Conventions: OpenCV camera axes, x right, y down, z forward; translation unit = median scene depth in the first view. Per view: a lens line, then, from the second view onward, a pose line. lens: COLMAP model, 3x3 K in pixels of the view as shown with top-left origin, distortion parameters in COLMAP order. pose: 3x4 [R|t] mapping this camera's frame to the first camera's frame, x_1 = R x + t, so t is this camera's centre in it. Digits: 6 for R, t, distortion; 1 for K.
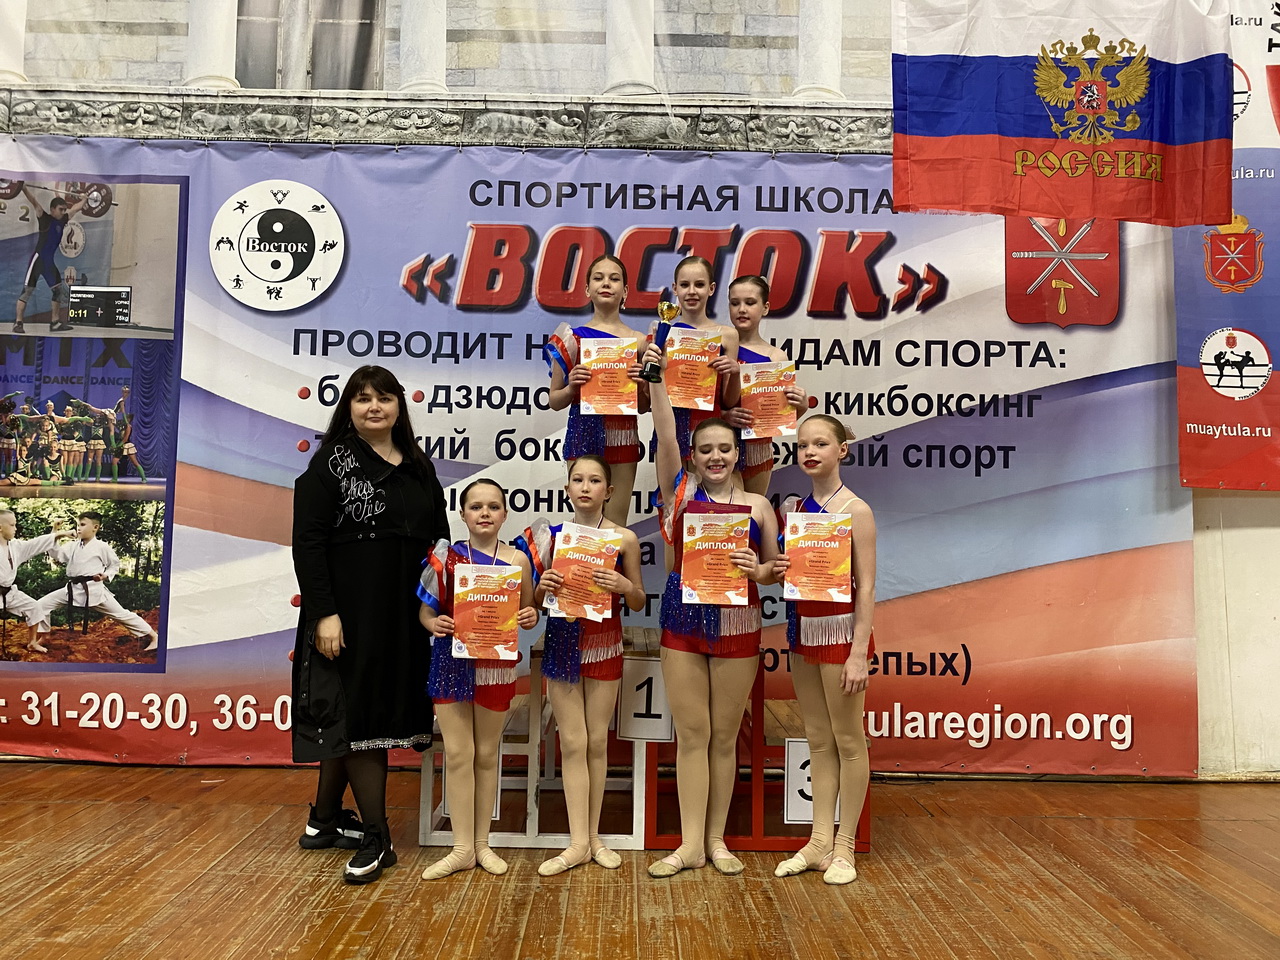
lens RADIAL K [[968.2, 0, 633.5], [0, 968.2, 477.4], [0, 0, 1]] dist [0.008296, -0.007459]
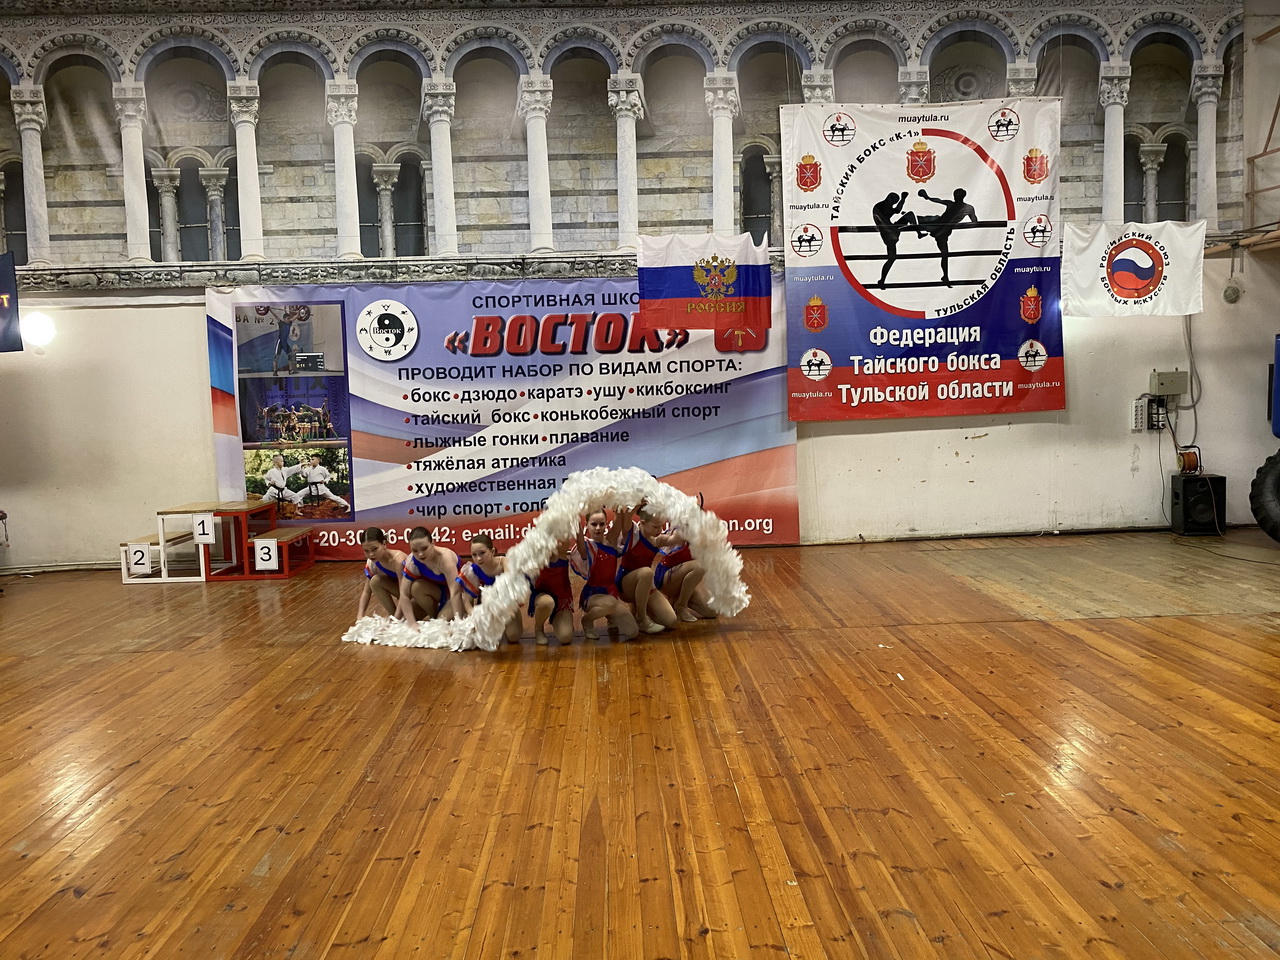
lens RADIAL K [[962.8, 0, 639.2], [0, 962.8, 473.0], [0, 0, 1]] dist [0.033077, -0.026093]
pose [[0.998703, -0.047629, 0.018001, 0.154209], [0.044935, 0.990717, 0.128302, -0.174149], [-0.023945, -0.127326, 0.991572, -1.253565]]
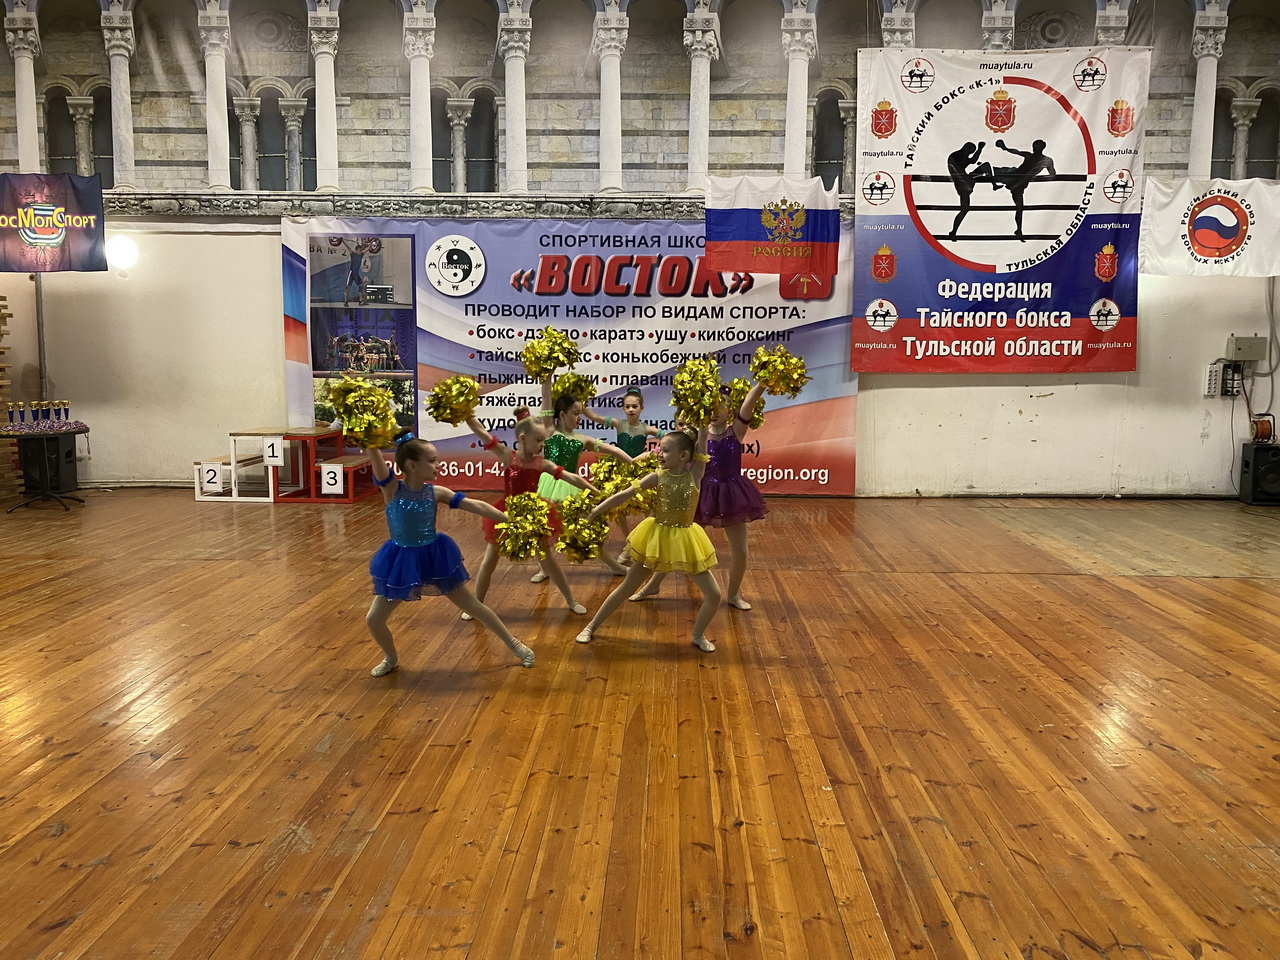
lens RADIAL K [[963.4, 0, 647.1], [0, 963.4, 469.0], [0, 0, 1]] dist [0.030275, -0.021859]
pose [[0.999394, -0.002251, -0.034747, 0.154887], [0.007920, 0.986447, 0.163886, -0.137977], [0.033907, -0.164062, 0.985867, -1.278558]]
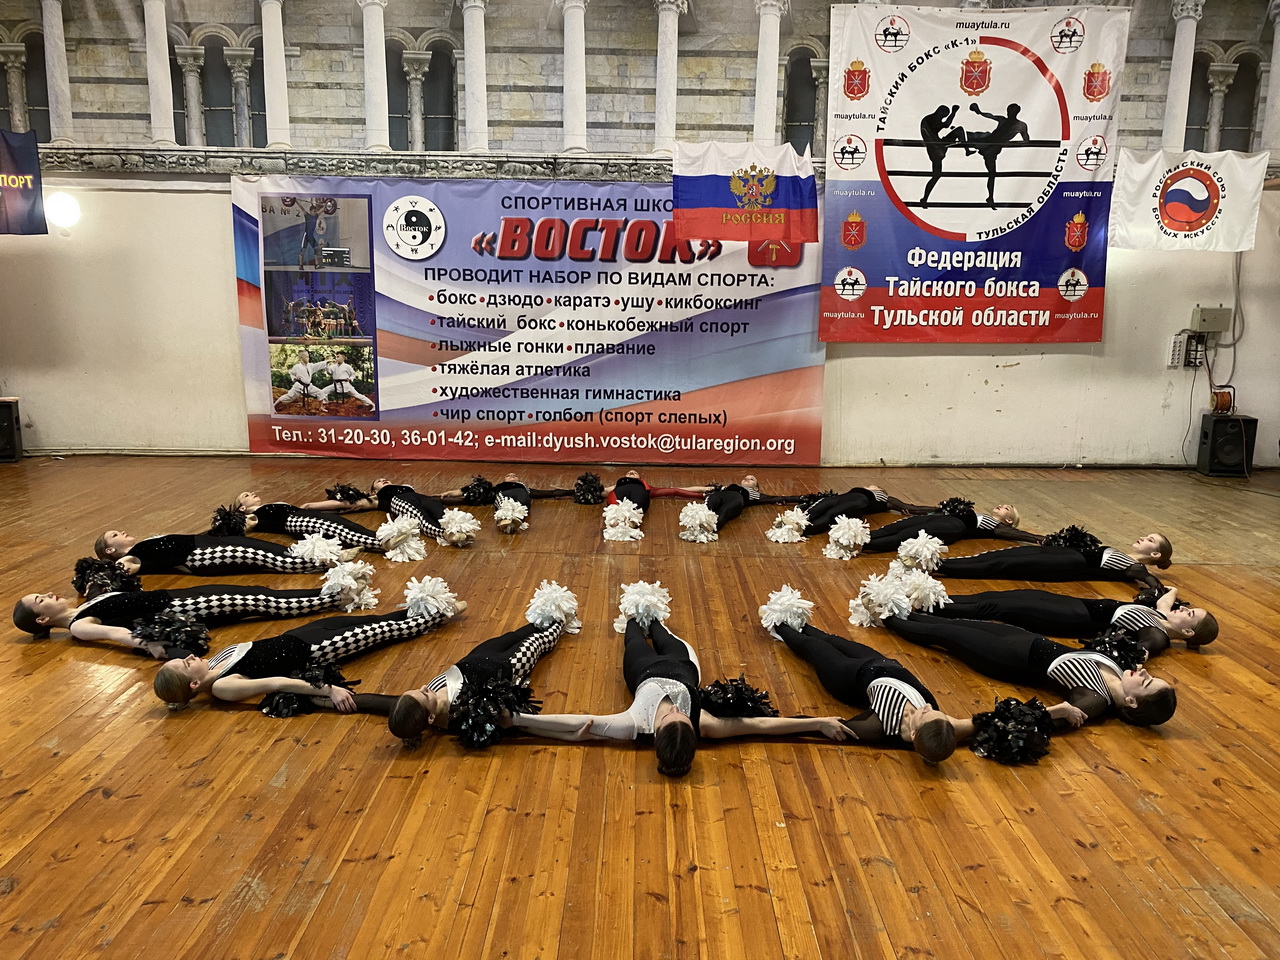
lens RADIAL K [[963.9, 0, 647.2], [0, 963.9, 478.7], [0, 0, 1]] dist [0.023800, -0.012729]
pose [[0.999992, 0.001258, -0.003795, 0.165259], [-0.000300, 0.970166, 0.242441, -0.220312], [0.003986, -0.242438, 0.970159, -1.247188]]
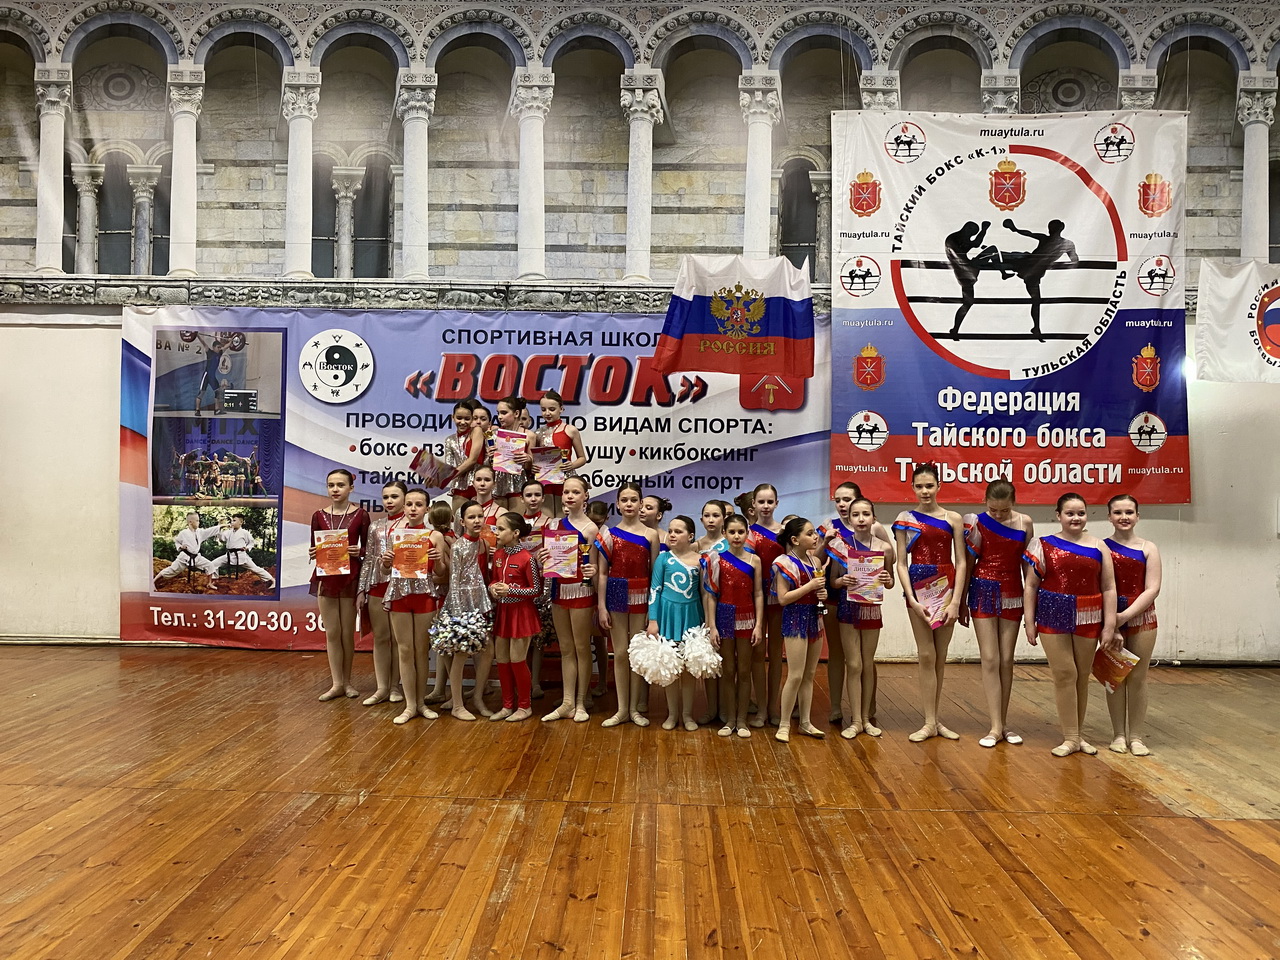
lens RADIAL K [[961.8, 0, 640.3], [0, 961.8, 469.5], [0, 0, 1]] dist [0.022485, -0.015518]
pose [[0.999507, -0.000087, -0.031412, 0.256191], [0.001485, 0.999010, 0.044464, -0.126525], [0.031377, -0.044489, 0.998517, -0.789185]]
